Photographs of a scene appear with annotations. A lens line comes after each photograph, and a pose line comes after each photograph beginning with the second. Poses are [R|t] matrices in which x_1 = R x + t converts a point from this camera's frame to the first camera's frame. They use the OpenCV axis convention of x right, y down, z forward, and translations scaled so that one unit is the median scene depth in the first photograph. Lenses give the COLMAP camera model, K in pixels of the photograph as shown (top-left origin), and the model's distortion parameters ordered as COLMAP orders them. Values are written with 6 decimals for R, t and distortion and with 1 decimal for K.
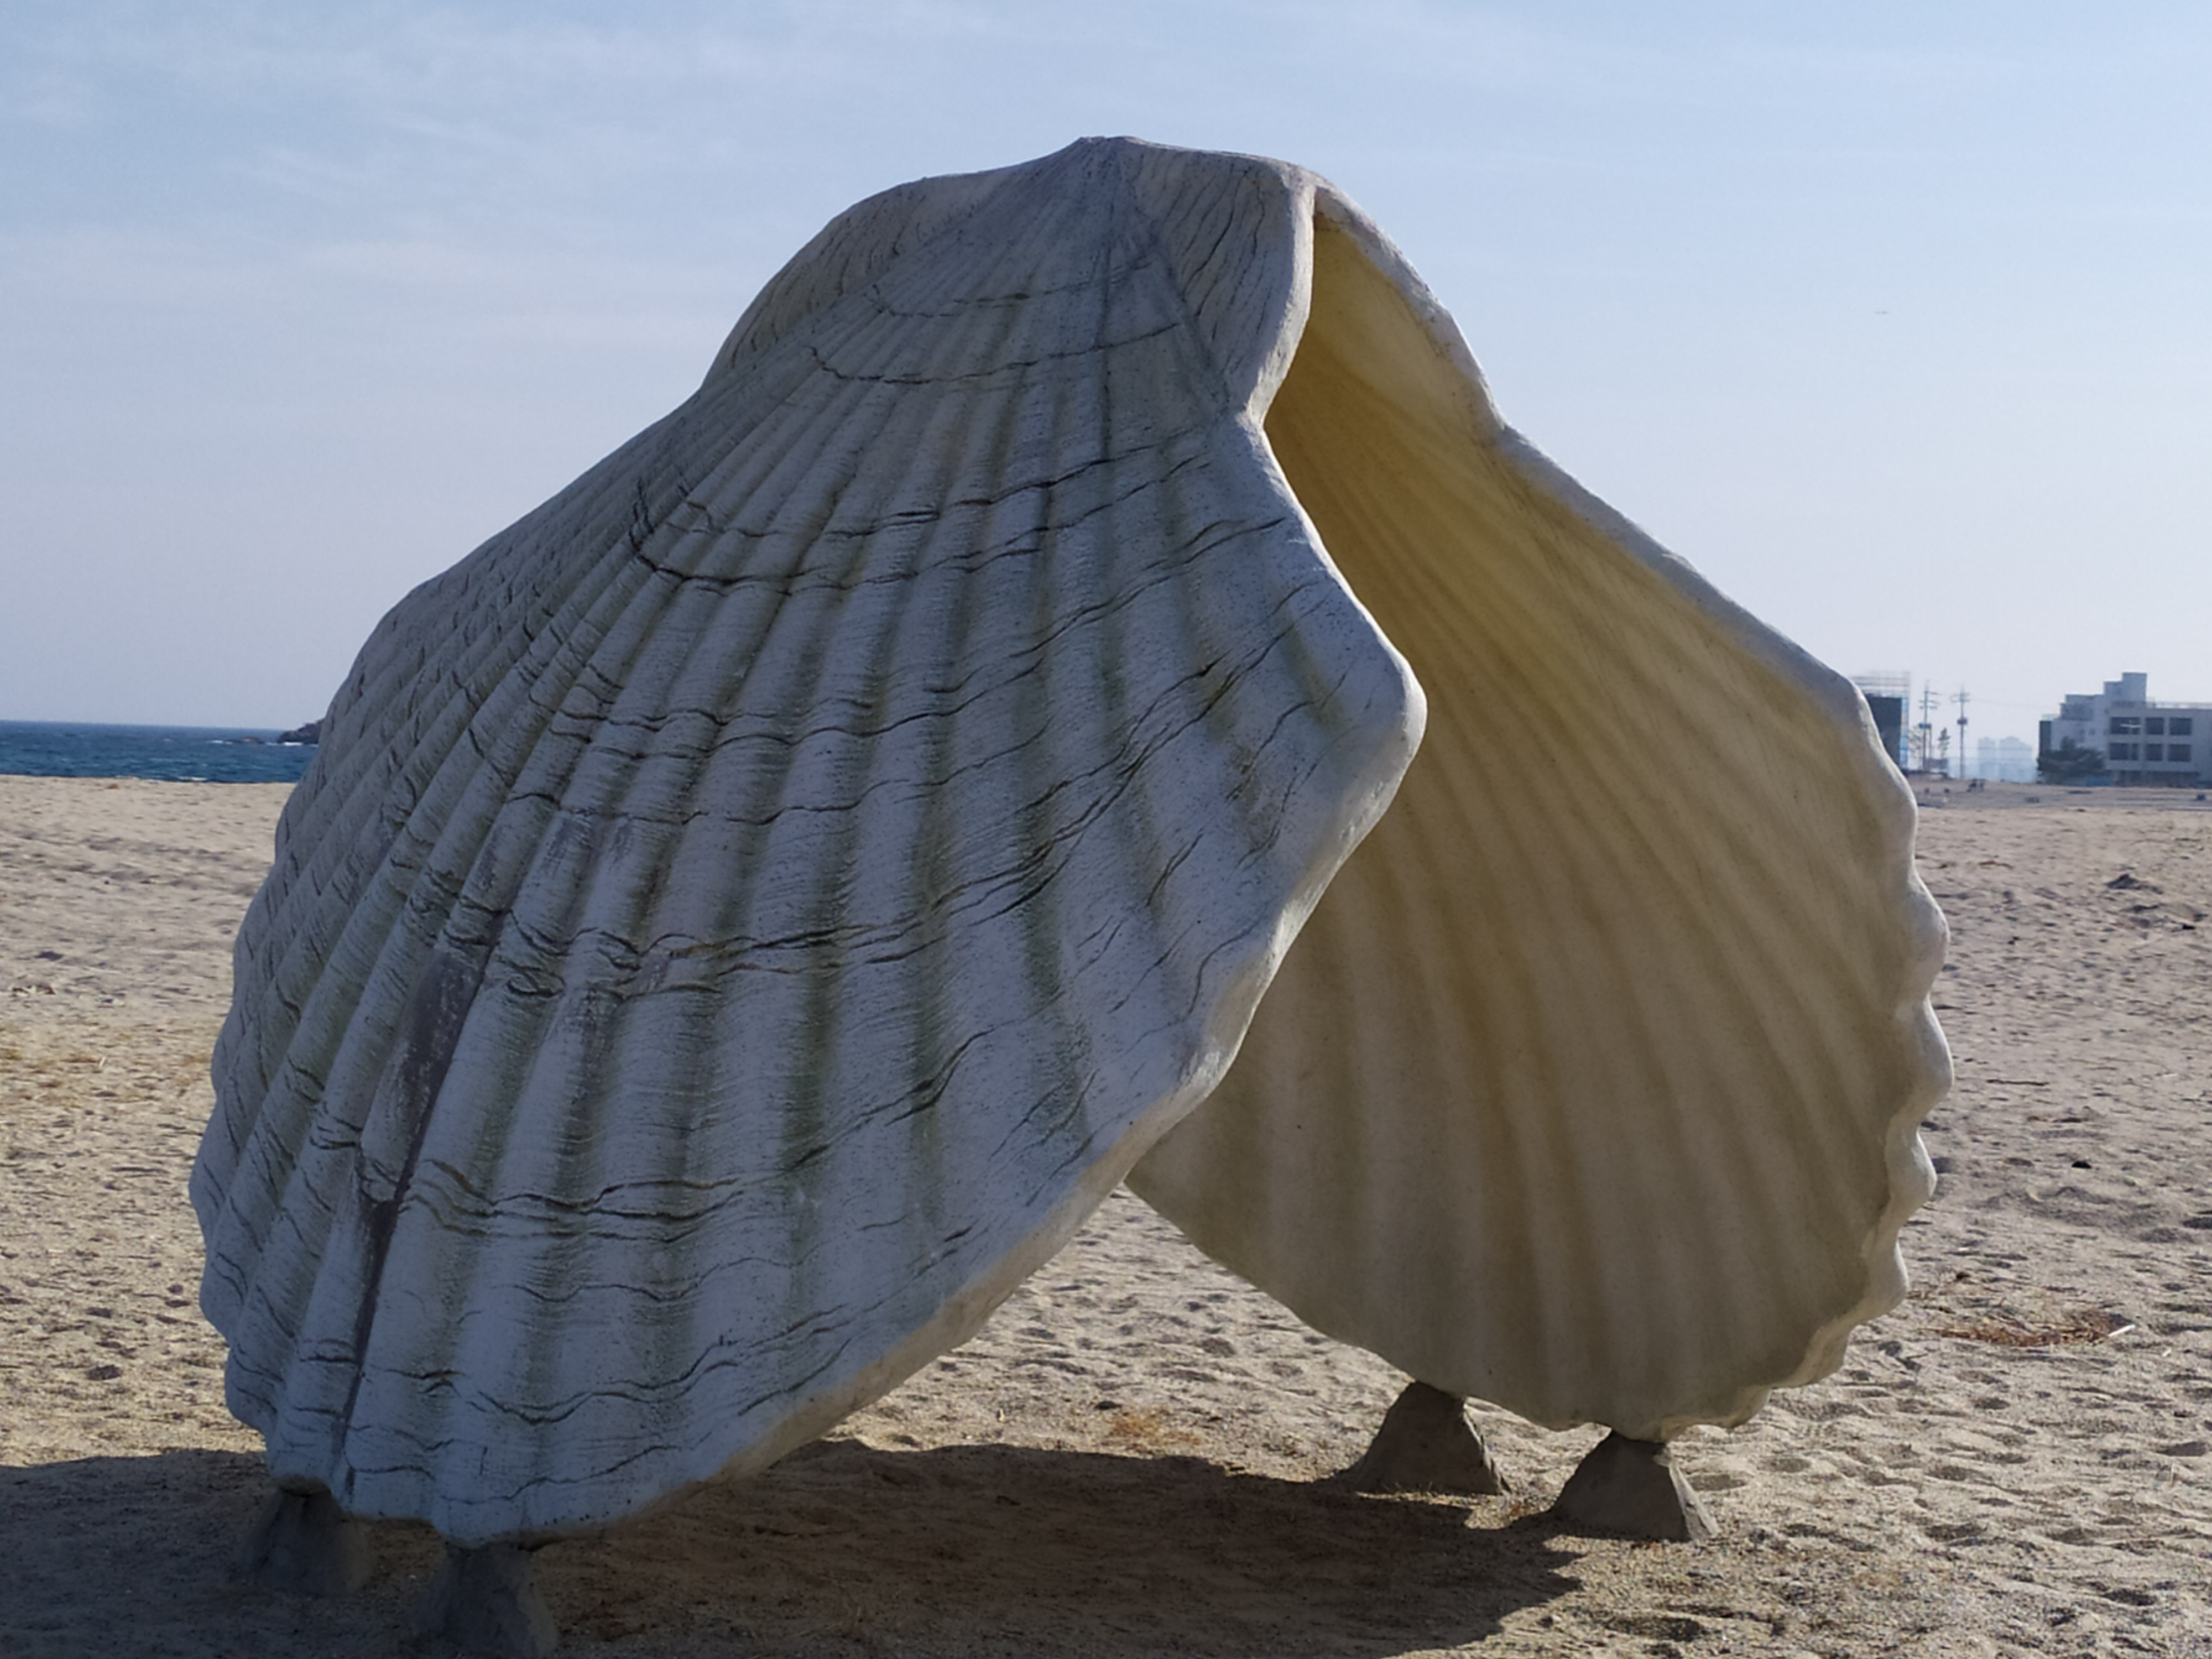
lens RADIAL K [[4260.6, 0, 1107.5], [0, 4260.6, 813.2], [0, 0, 1]] dist [0.041701, 0.000000]
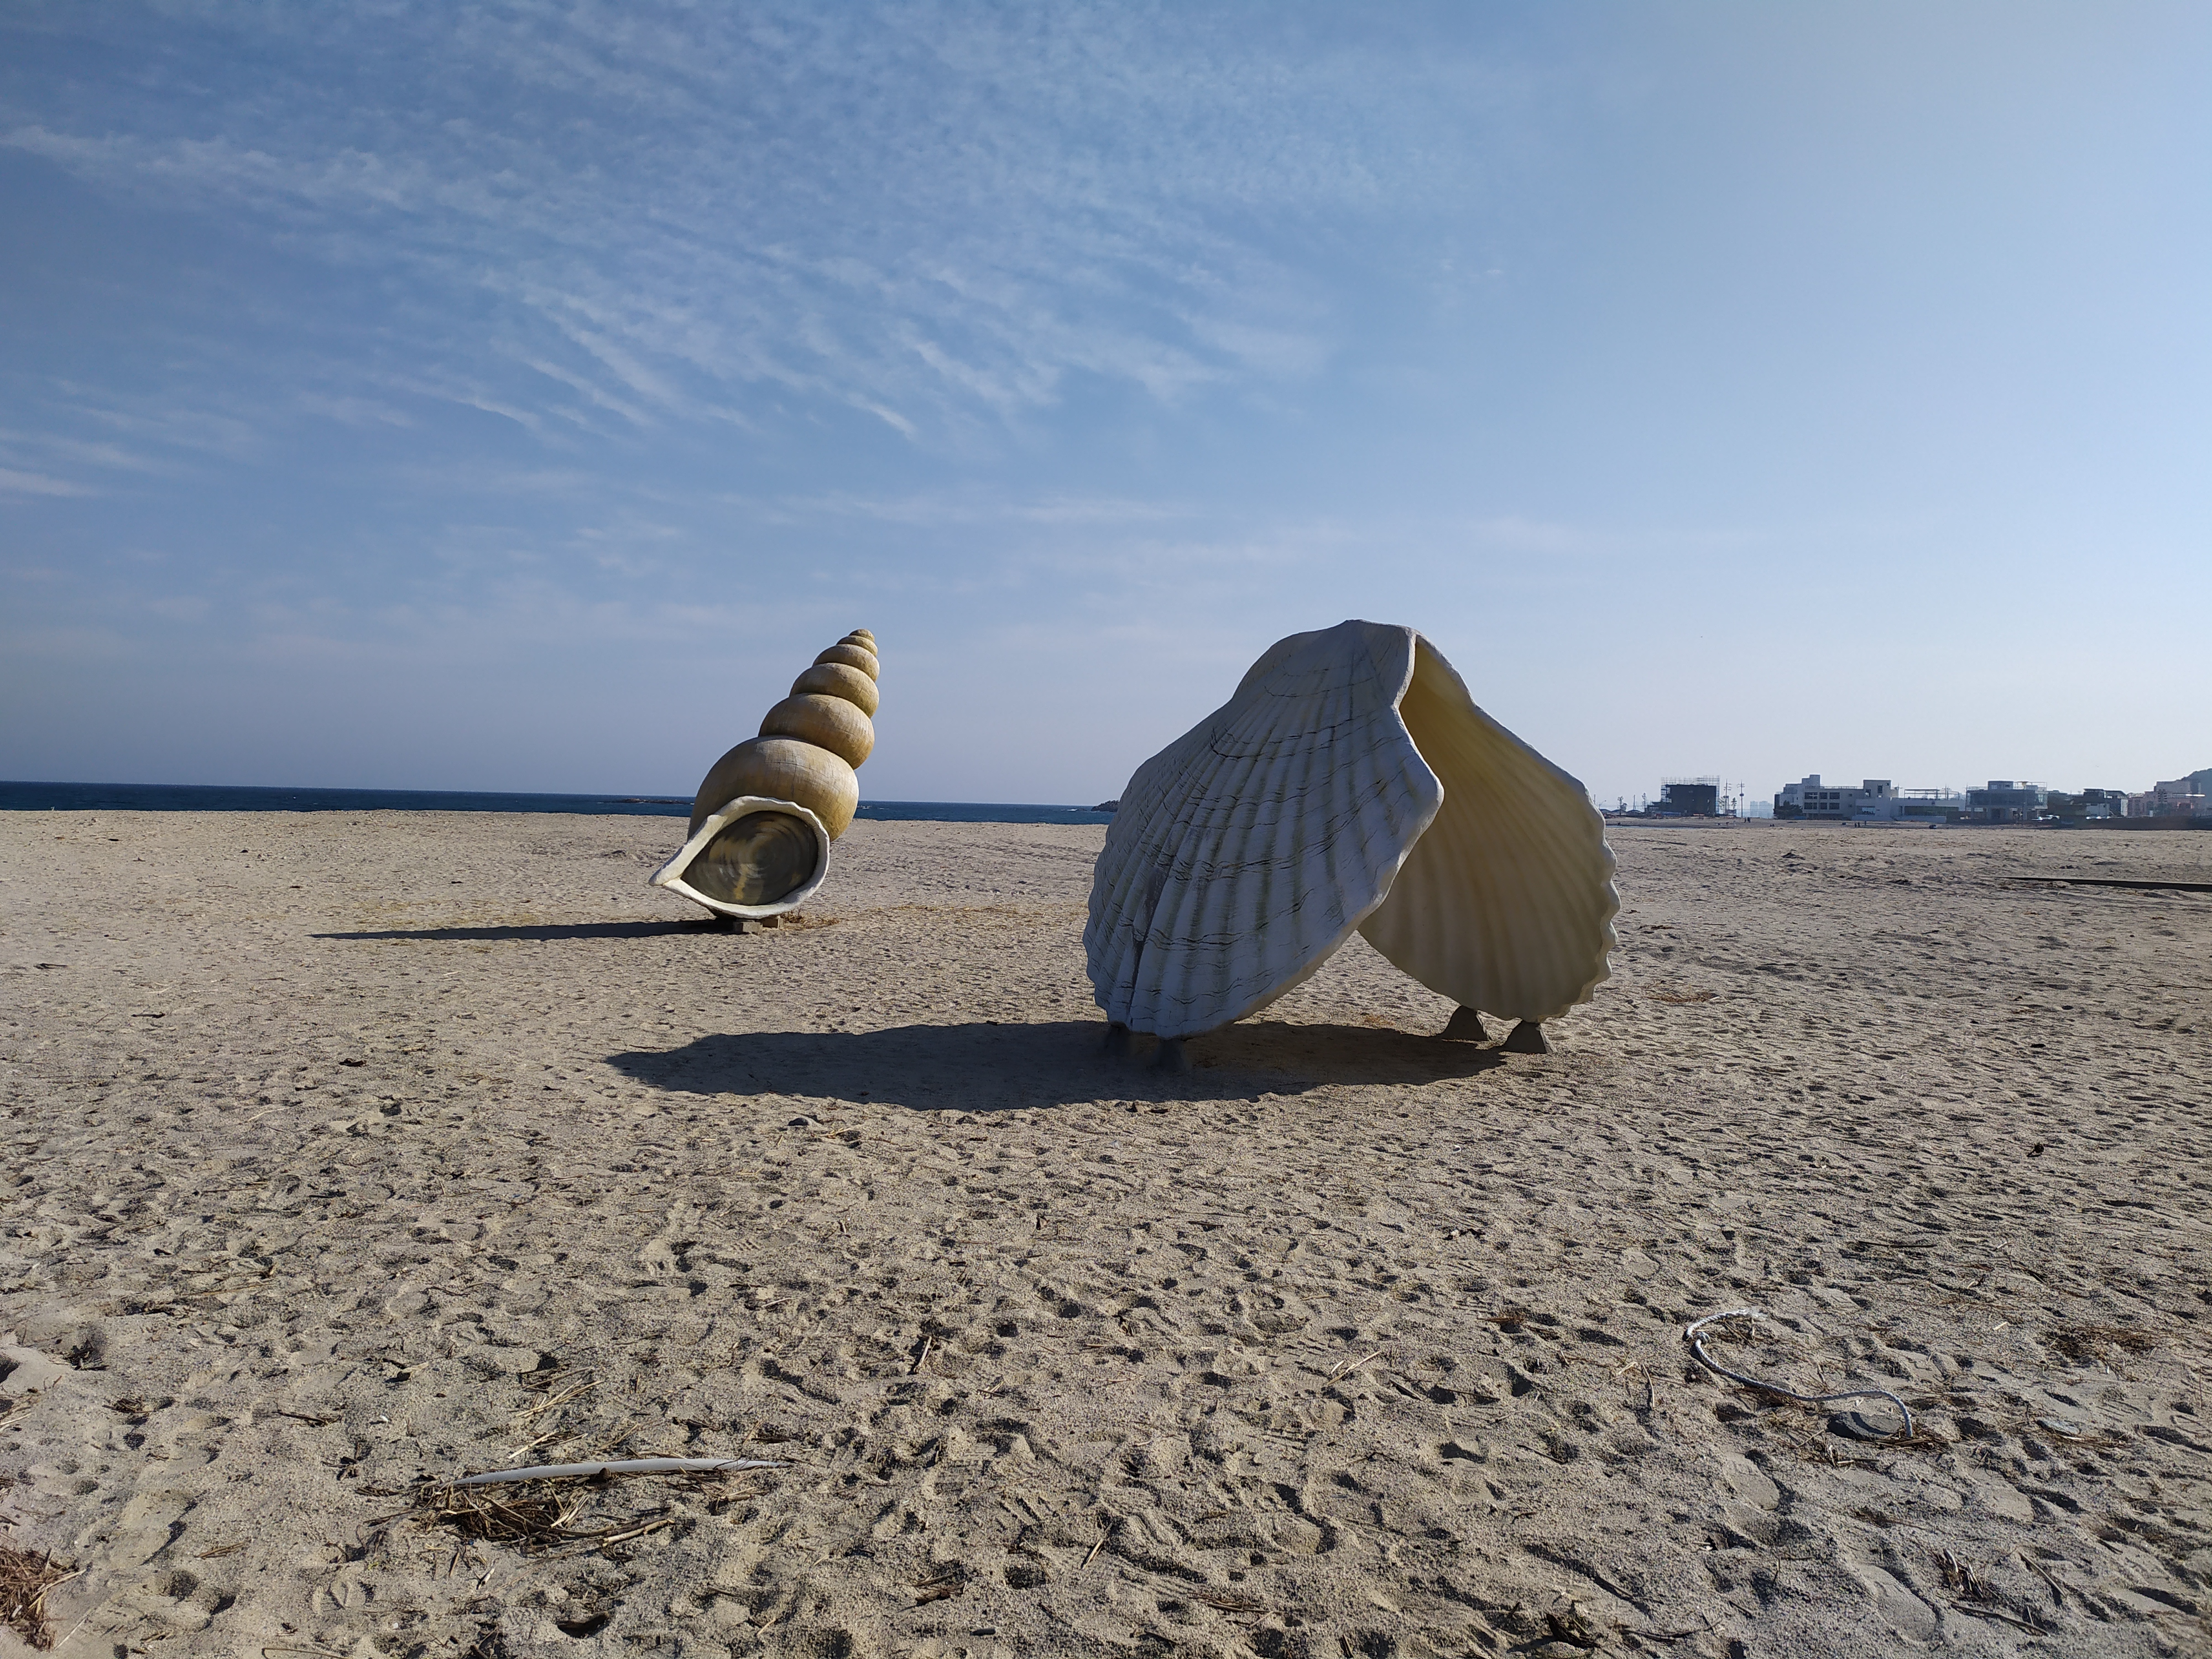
lens RADIAL K [[4260.6, 0, 1107.7], [0, 4260.6, 825.5], [0, 0, 1]] dist [0.041701, 0.000000]
pose [[0.987828, -0.011994, -0.155087, 0.326914], [0.009067, 0.999767, -0.019568, 0.063776], [0.155286, 0.017924, 0.987707, -2.319119]]
